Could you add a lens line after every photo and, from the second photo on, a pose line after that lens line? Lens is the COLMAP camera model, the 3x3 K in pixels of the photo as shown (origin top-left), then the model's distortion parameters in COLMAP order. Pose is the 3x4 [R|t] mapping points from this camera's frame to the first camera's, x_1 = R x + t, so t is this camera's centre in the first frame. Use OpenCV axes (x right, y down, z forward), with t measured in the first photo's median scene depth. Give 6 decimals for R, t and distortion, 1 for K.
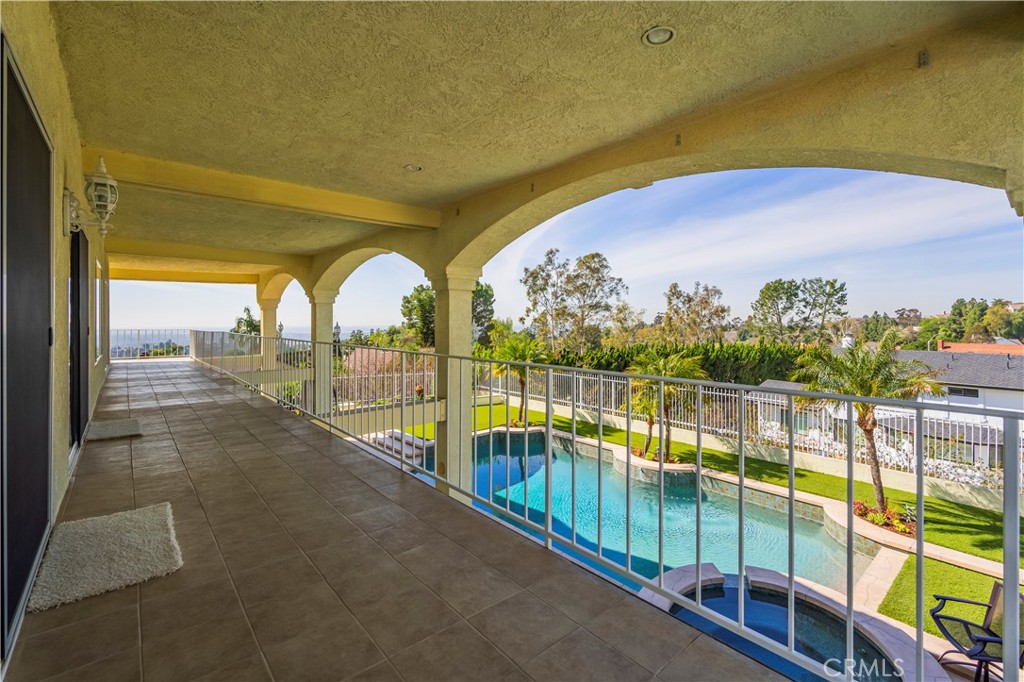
lens RADIAL K [[447.8, 0, 511.4], [0, 447.8, 335.2], [0, 0, 1]] dist [0.001833, -0.001050]
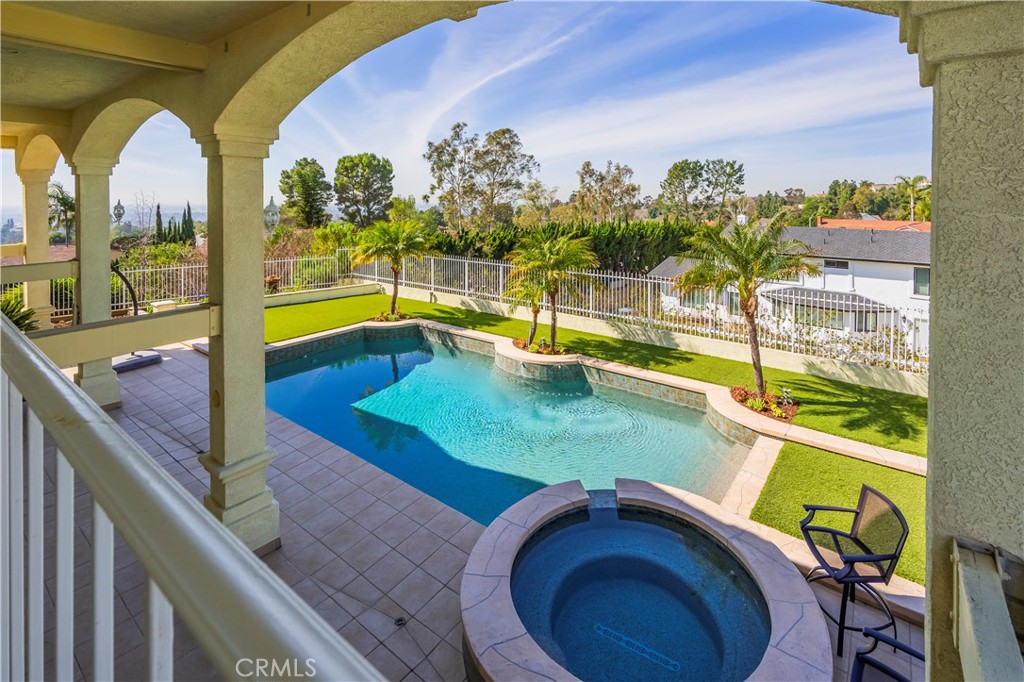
lens RADIAL K [[447.8, 0, 509.5], [0, 447.8, 225.0], [0, 0, 1]] dist [0.001833, -0.001050]
pose [[0.987555, -0.007557, 0.157095, 0.106396], [0.003463, 0.999648, 0.026313, -0.003281], [-0.157238, -0.025442, 0.987233, 0.104635]]
